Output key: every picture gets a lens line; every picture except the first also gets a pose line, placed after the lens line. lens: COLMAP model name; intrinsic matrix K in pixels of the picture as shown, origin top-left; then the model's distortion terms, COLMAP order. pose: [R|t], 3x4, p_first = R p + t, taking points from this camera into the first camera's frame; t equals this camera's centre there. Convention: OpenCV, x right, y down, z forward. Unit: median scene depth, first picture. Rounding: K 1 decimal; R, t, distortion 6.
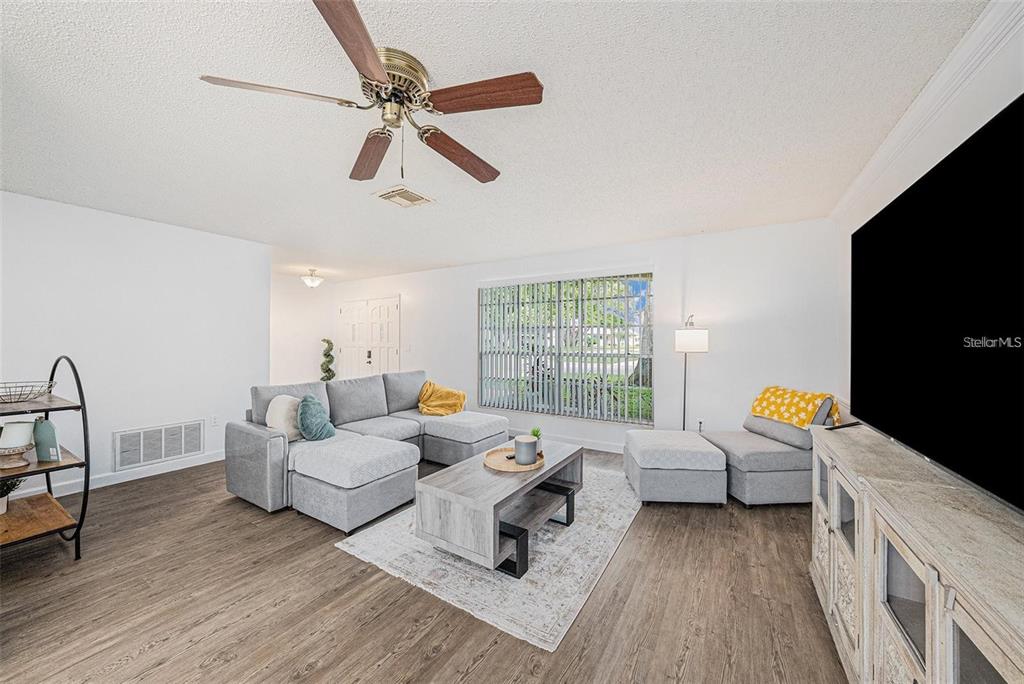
lens RADIAL K [[364.5, 0, 500.5], [0, 364.5, 337.2], [0, 0, 1]] dist [-0.051007, 0.017123]
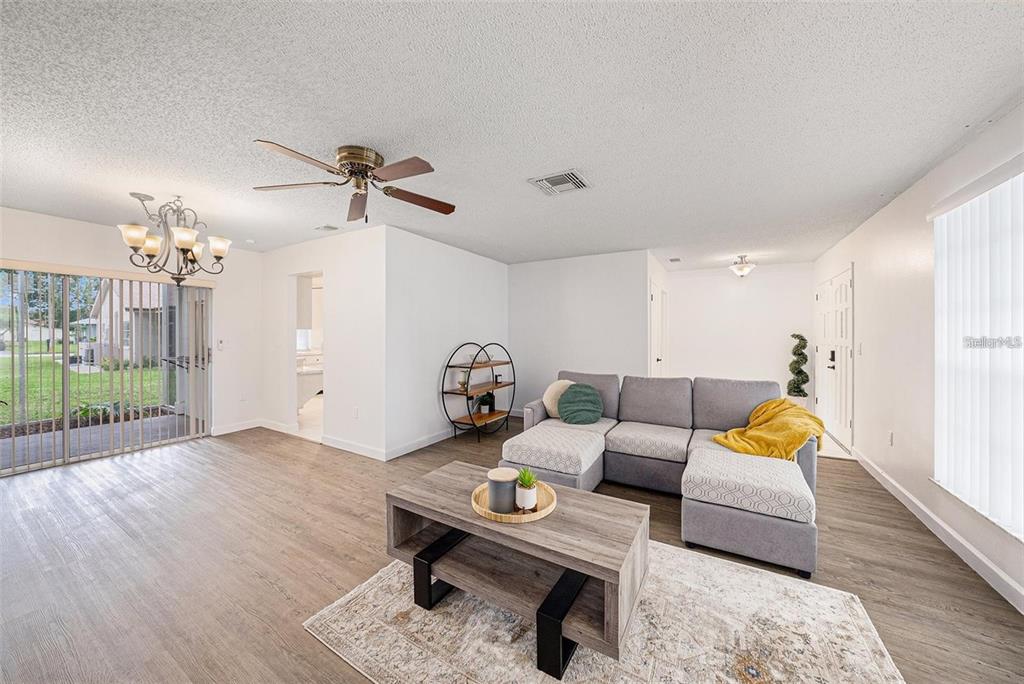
lens RADIAL K [[346.5, 0, 512.3], [0, 346.5, 330.3], [0, 0, 1]] dist [-0.000294, -0.000023]
pose [[0.087771, 0.001383, -0.996140, 0.659267], [0.003949, 0.999991, 0.001737, -0.016769], [0.996133, -0.004086, 0.087765, 0.807073]]
